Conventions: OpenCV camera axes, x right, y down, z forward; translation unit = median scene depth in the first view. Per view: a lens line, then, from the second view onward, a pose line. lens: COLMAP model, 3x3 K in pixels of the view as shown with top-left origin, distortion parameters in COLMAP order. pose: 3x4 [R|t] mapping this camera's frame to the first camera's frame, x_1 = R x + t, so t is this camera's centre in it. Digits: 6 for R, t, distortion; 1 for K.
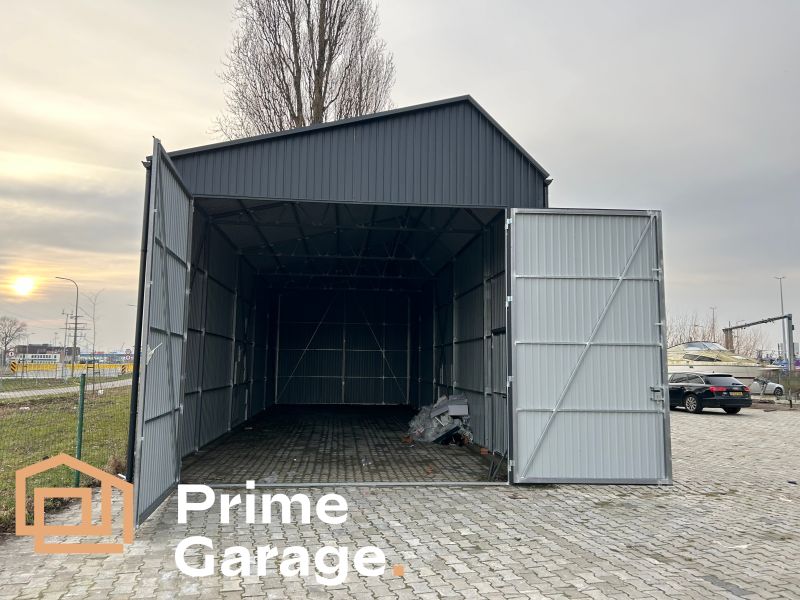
lens RADIAL K [[627.3, 0, 400.0], [0, 627.3, 300.0], [0, 0, 1]] dist [0.045655, -0.051504]
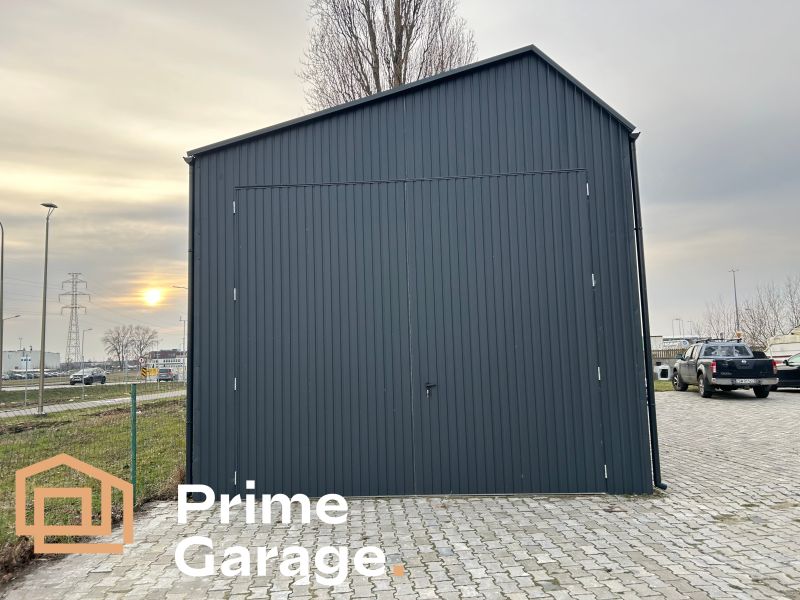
lens RADIAL K [[627.3, 0, 400.0], [0, 627.3, 300.0], [0, 0, 1]] dist [0.045655, -0.051504]
pose [[0.984328, -0.059936, -0.165847, 0.057278], [0.062262, 0.998021, 0.008857, 0.006056], [0.164988, -0.019044, 0.986112, 0.115625]]
